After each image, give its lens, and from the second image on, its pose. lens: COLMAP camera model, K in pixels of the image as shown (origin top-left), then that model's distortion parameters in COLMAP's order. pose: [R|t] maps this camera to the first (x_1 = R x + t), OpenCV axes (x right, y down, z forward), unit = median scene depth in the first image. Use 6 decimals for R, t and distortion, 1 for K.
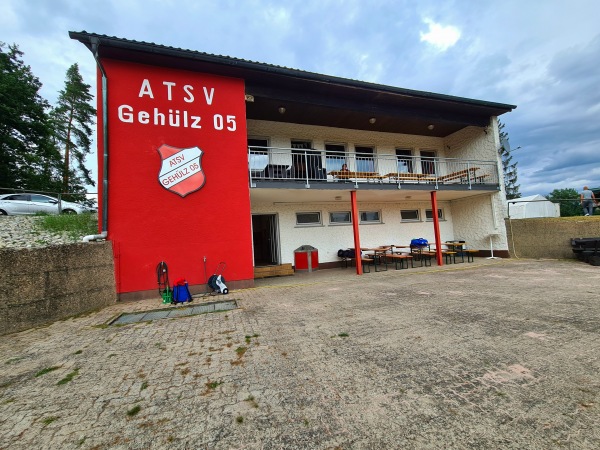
lens RADIAL K [[256.8, 0, 300.0], [0, 256.8, 225.0], [0, 0, 1]] dist [-0.001629, -0.000534]
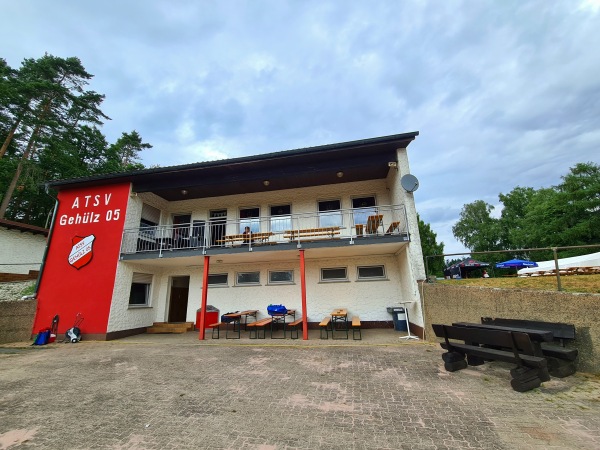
lens RADIAL K [[256.8, 0, 300.0], [0, 256.8, 225.0], [0, 0, 1]] dist [-0.001629, -0.000534]
pose [[0.868969, -0.100160, -0.484625, 1.301852], [0.009720, 0.982569, -0.185643, -0.070096], [0.494772, 0.156607, 0.854795, 0.305278]]
